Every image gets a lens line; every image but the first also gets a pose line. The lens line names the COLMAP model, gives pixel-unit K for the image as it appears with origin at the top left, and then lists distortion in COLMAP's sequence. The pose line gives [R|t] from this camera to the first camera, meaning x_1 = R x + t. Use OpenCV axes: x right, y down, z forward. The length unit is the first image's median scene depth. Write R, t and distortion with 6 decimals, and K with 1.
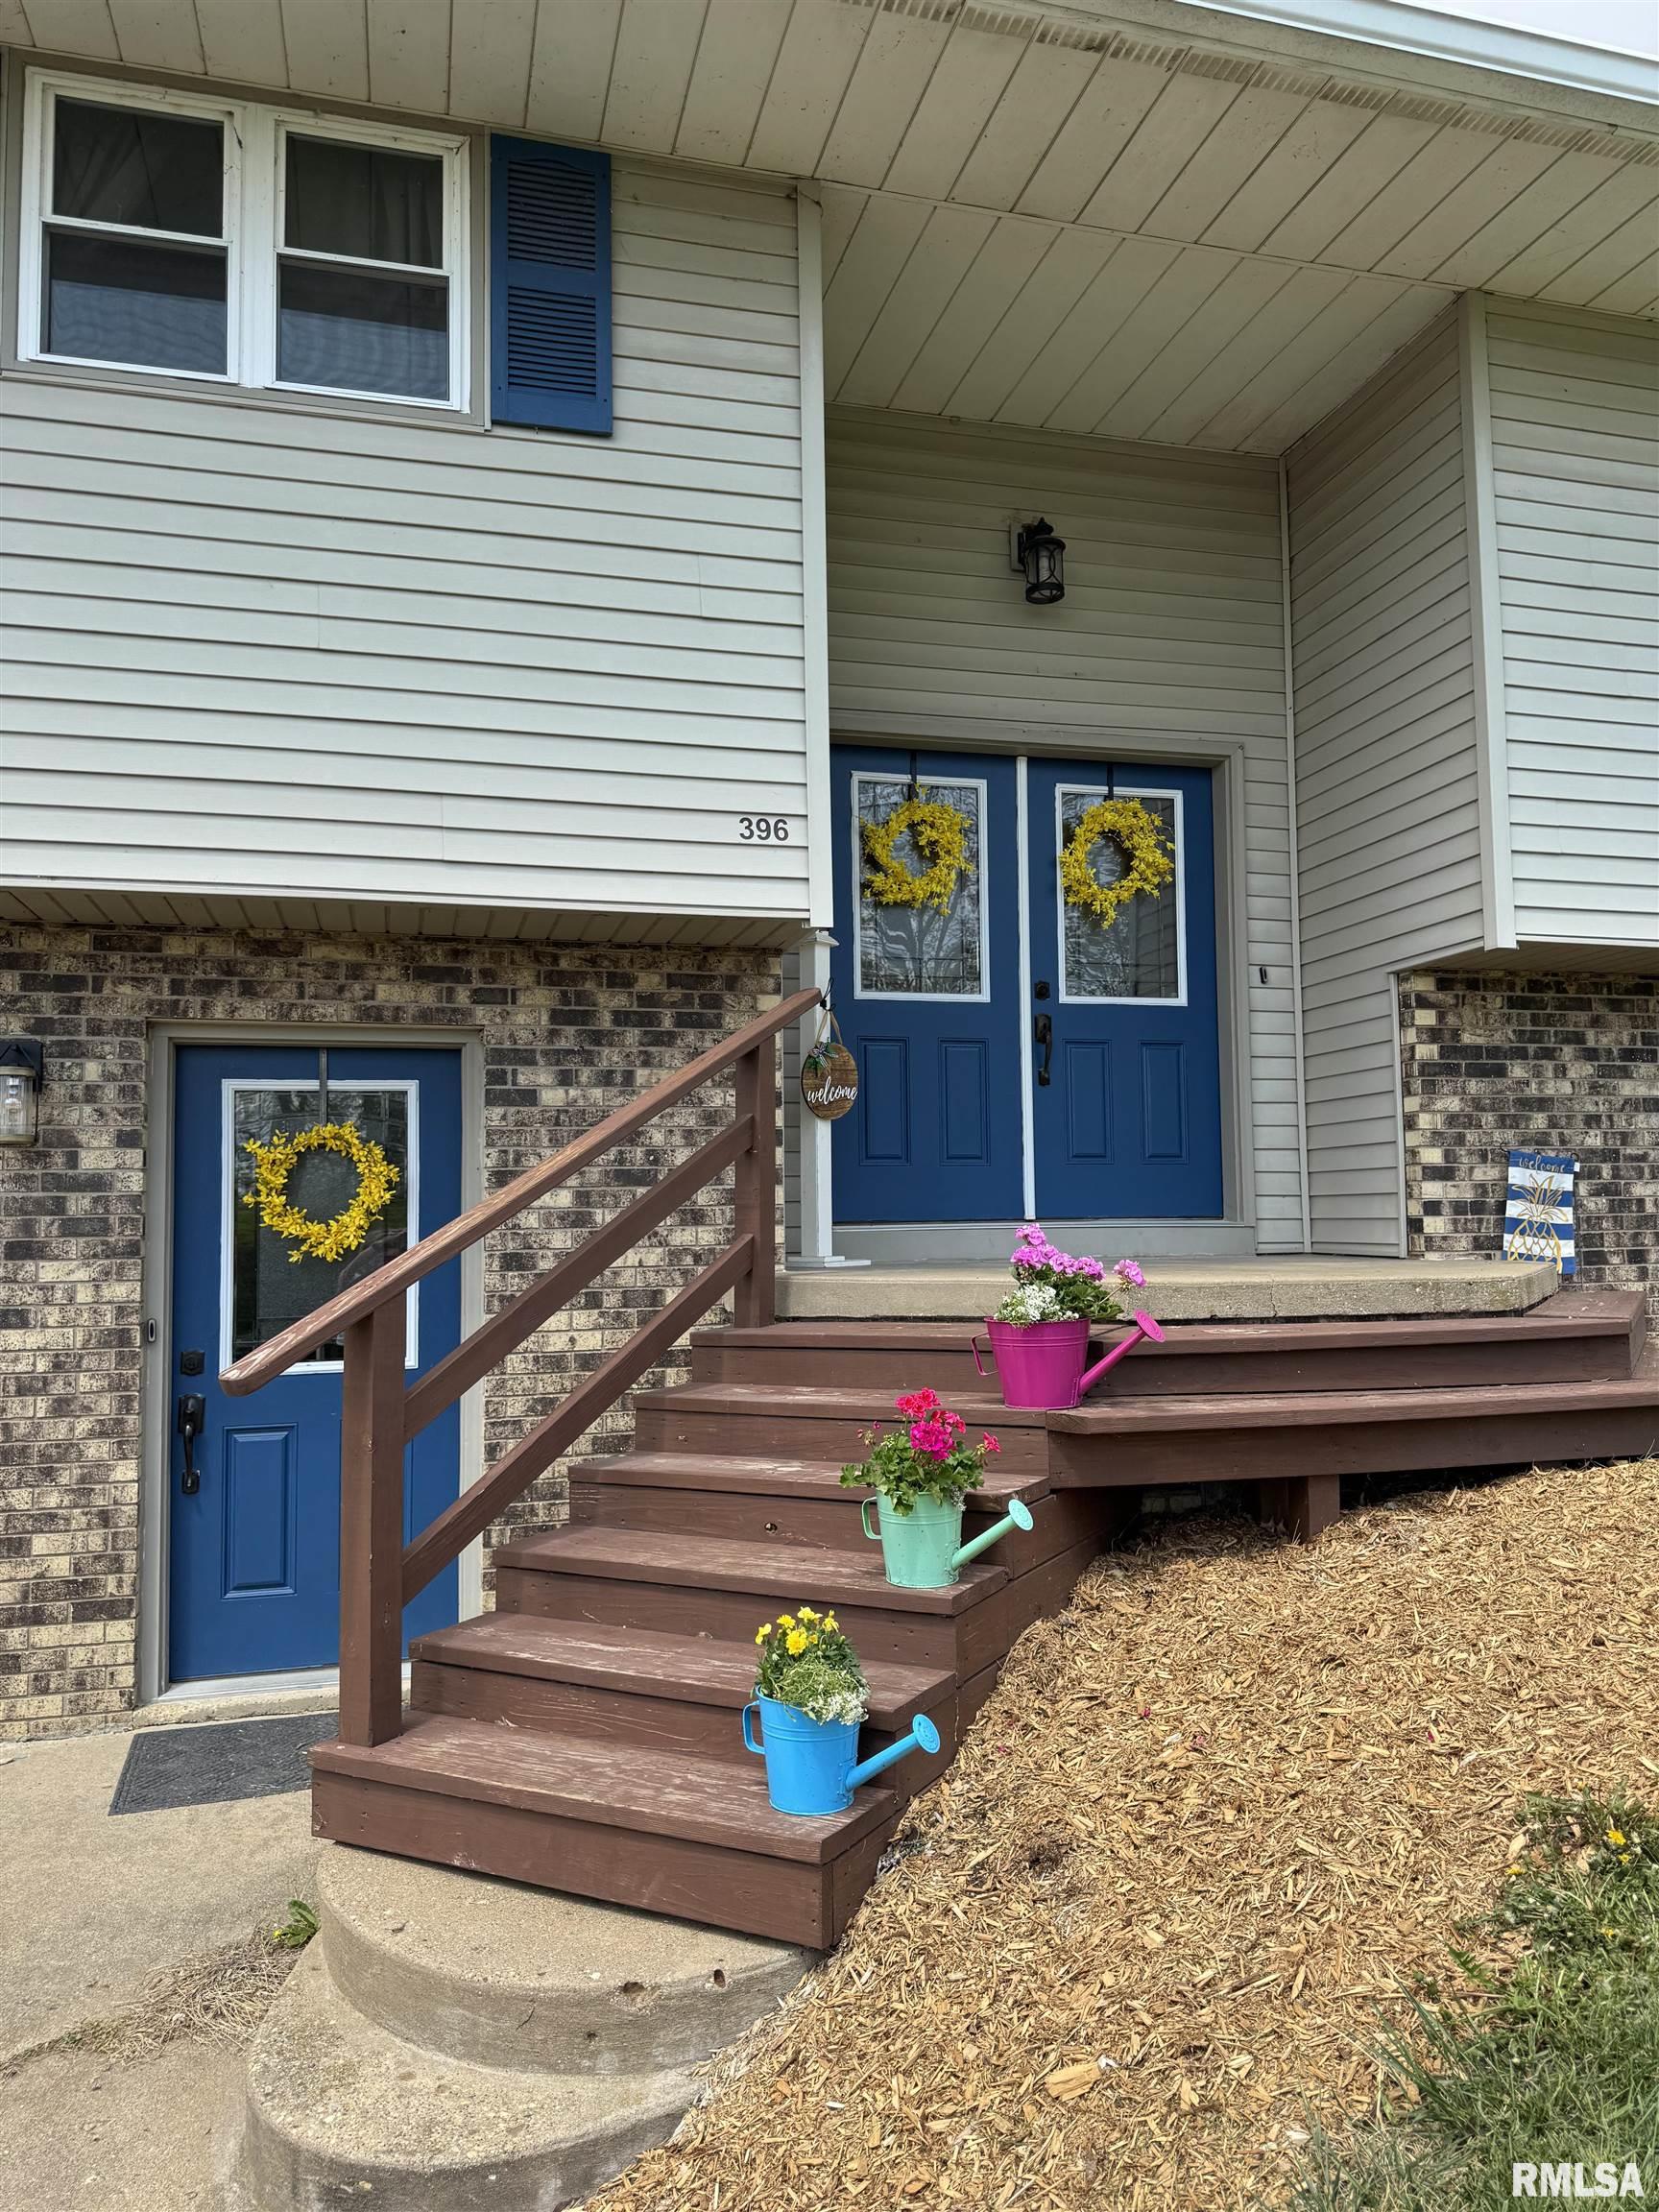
lens RADIAL K [[1580.3, 0, 836.3], [0, 1580.3, 1120.6], [0, 0, 1]] dist [0.035754, -0.052363]
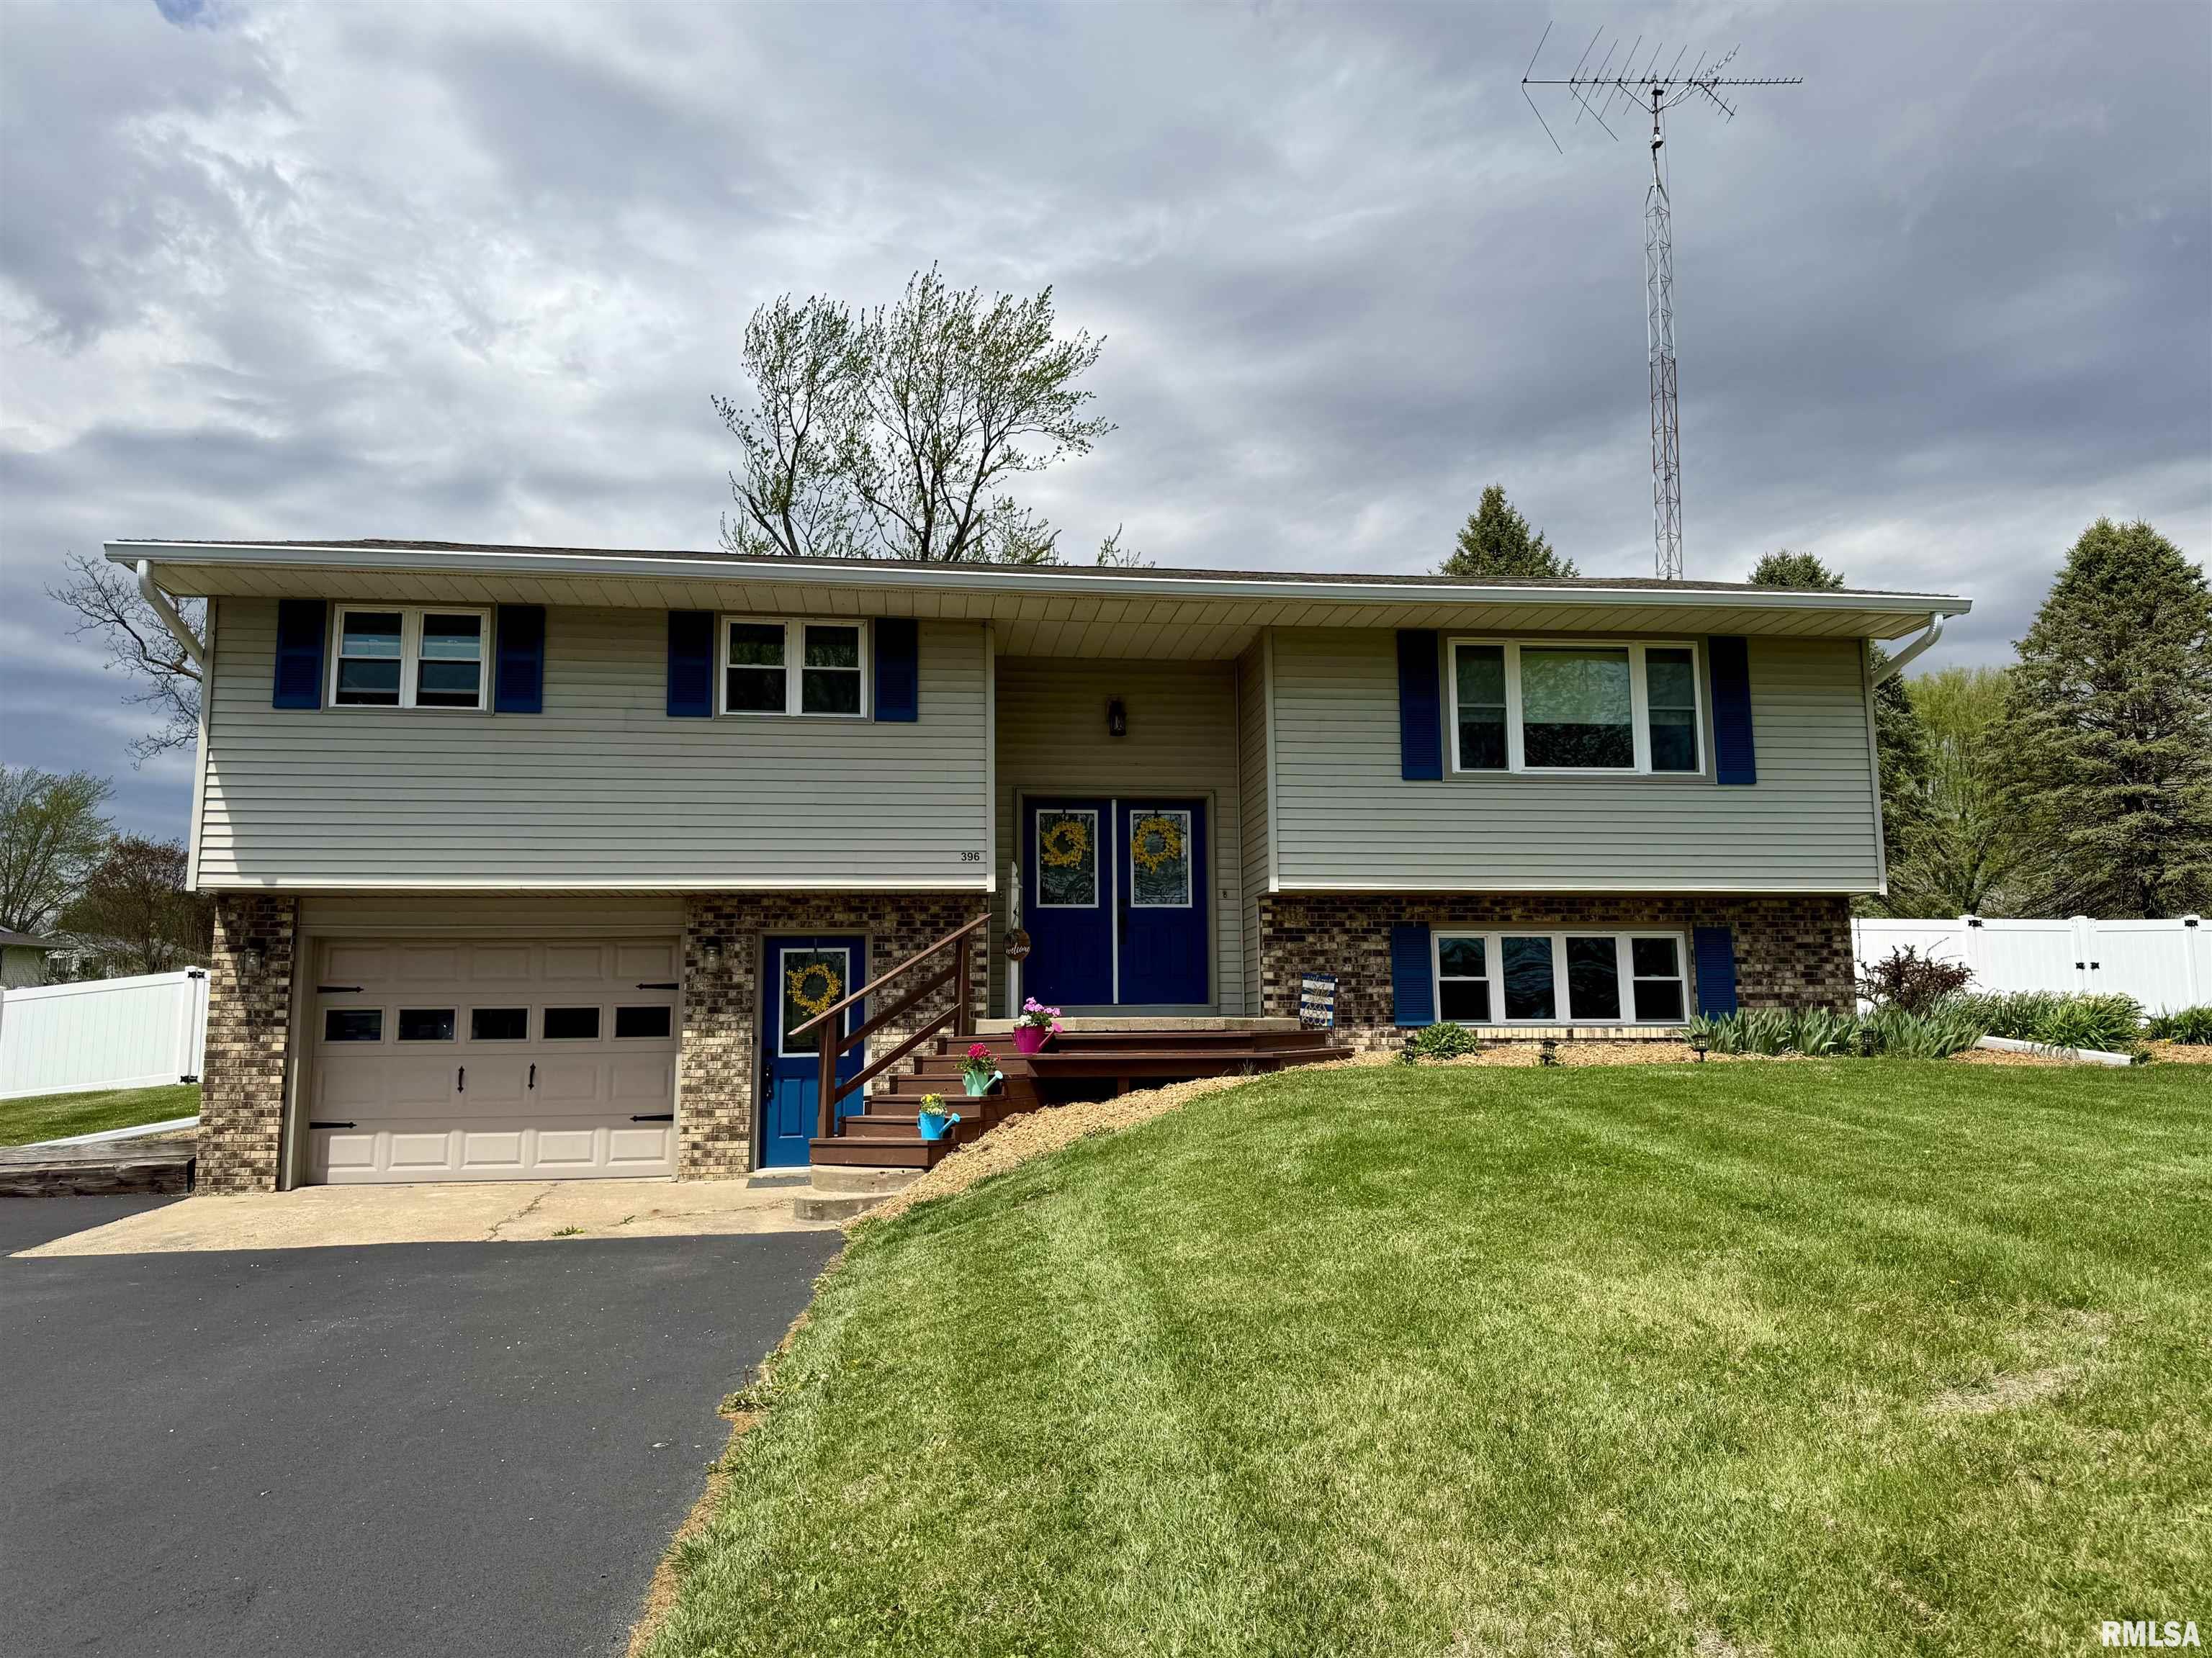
lens RADIAL K [[1580.2, 0, 1107.7], [0, 1580.2, 823.2], [0, 0, 1]] dist [0.035754, -0.052363]
pose [[0.991352, -0.014307, -0.130448, 0.516534], [0.004813, 0.997334, -0.072812, -0.038601], [0.131142, 0.071554, 0.988778, -1.589377]]
